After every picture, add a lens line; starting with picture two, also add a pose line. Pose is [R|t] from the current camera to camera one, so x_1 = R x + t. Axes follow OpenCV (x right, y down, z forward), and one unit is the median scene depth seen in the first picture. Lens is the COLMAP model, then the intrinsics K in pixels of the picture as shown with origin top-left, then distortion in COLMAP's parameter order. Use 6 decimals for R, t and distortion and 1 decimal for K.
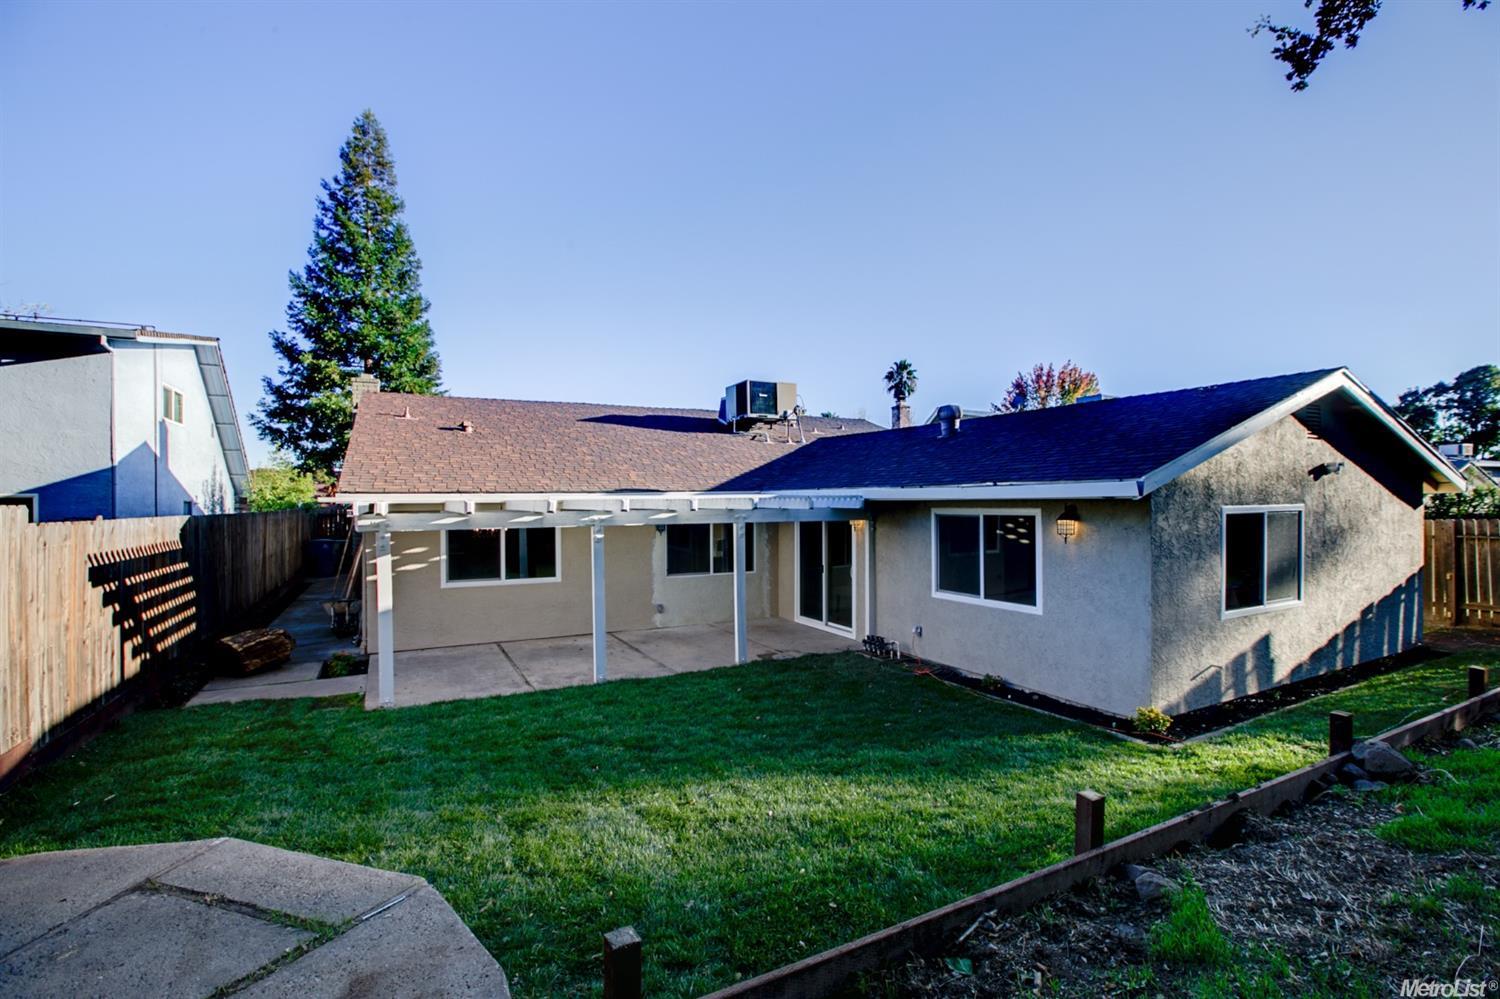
lens RADIAL K [[682.6, 0, 750.0], [0, 682.6, 499.5], [0, 0, 1]] dist [-0.023643, 0.000440]
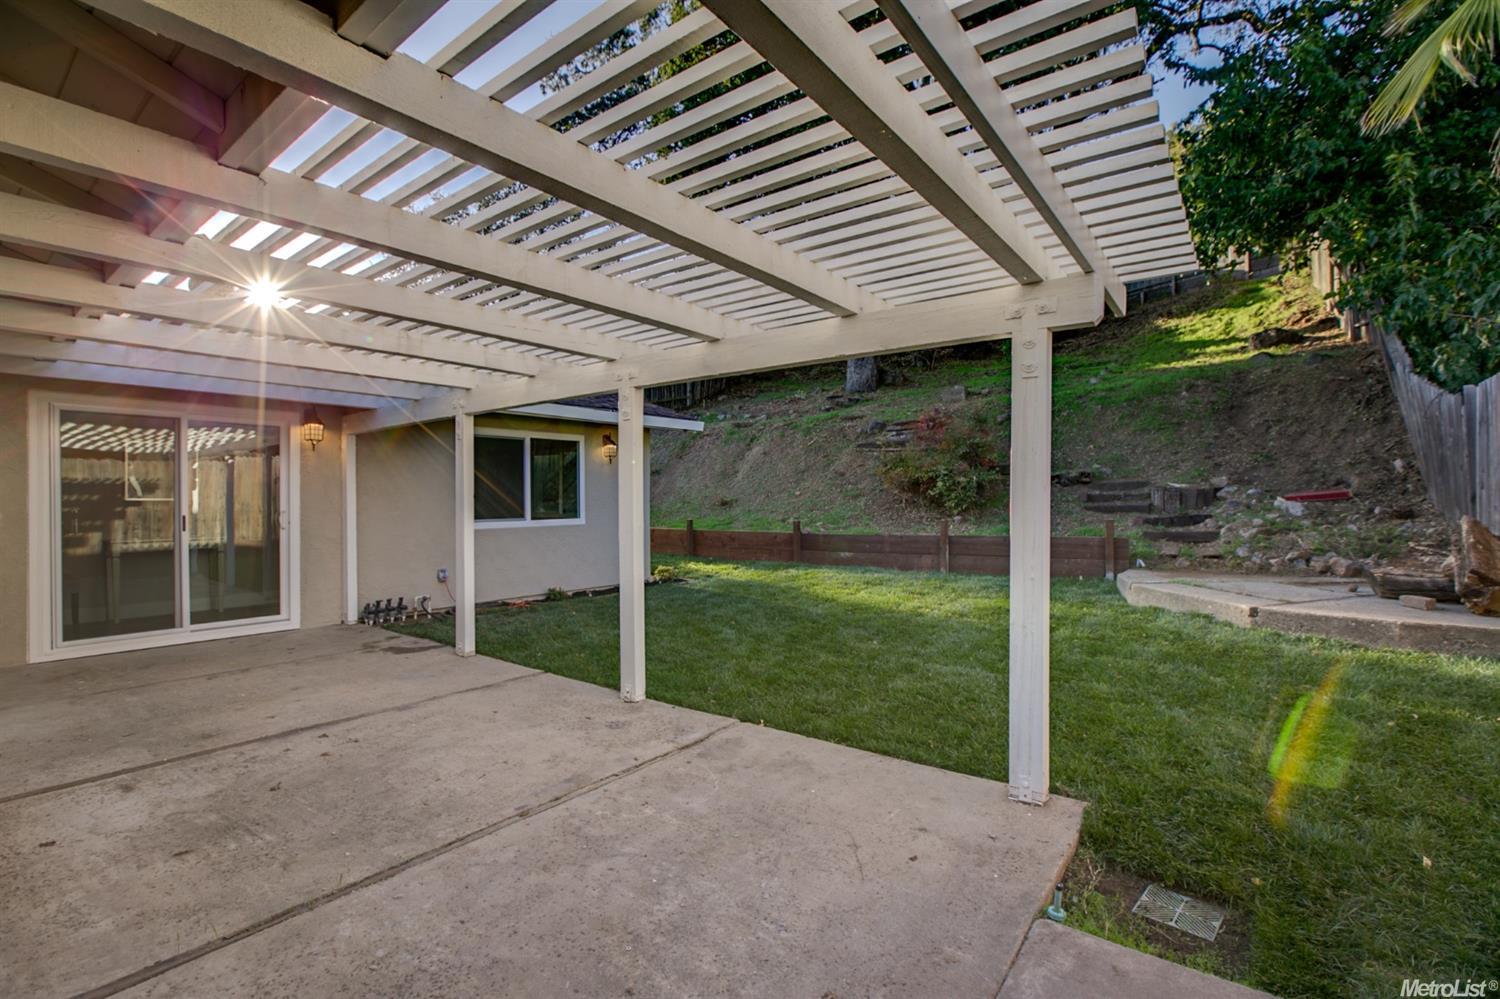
lens RADIAL K [[682.6, 0, 750.0], [0, 682.6, 499.5], [0, 0, 1]] dist [-0.023643, 0.000440]
pose [[-0.420519, 0.009397, 0.907235, -0.718370], [0.007931, 0.999946, -0.006681, 0.125941], [-0.907249, 0.004385, -0.420571, 1.144832]]
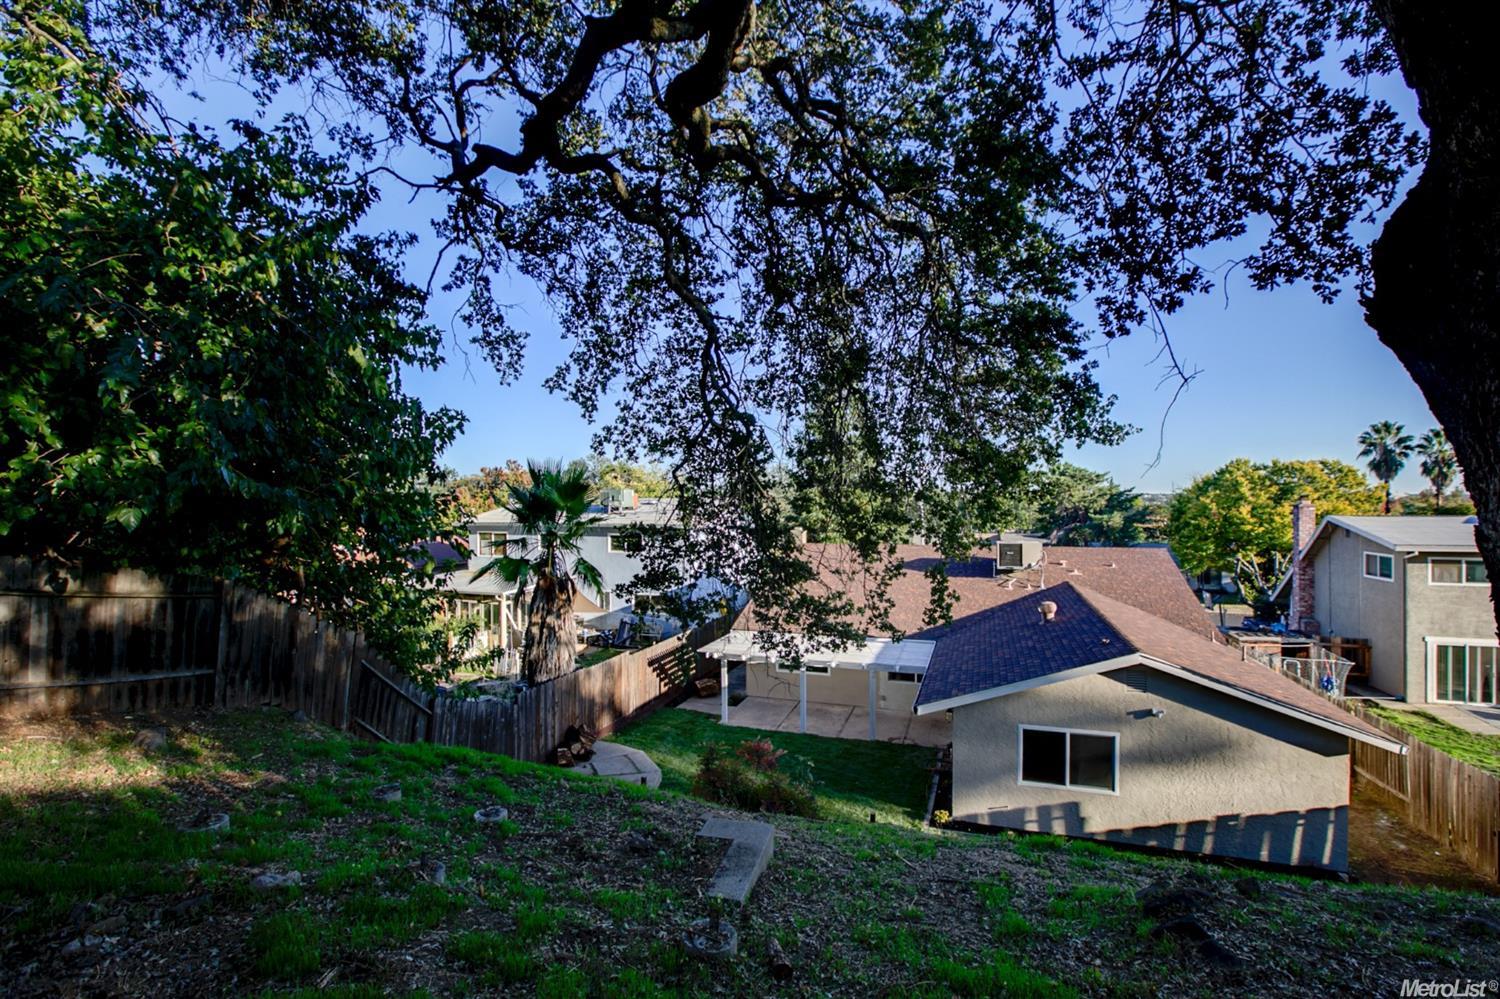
lens RADIAL K [[682.6, 0, 750.0], [0, 682.6, 499.5], [0, 0, 1]] dist [-0.023643, 0.000440]
pose [[0.705850, 0.009220, -0.708301, 1.330220], [-0.011799, 0.999930, 0.001257, -0.542600], [0.708263, 0.007470, 0.705909, -0.782825]]
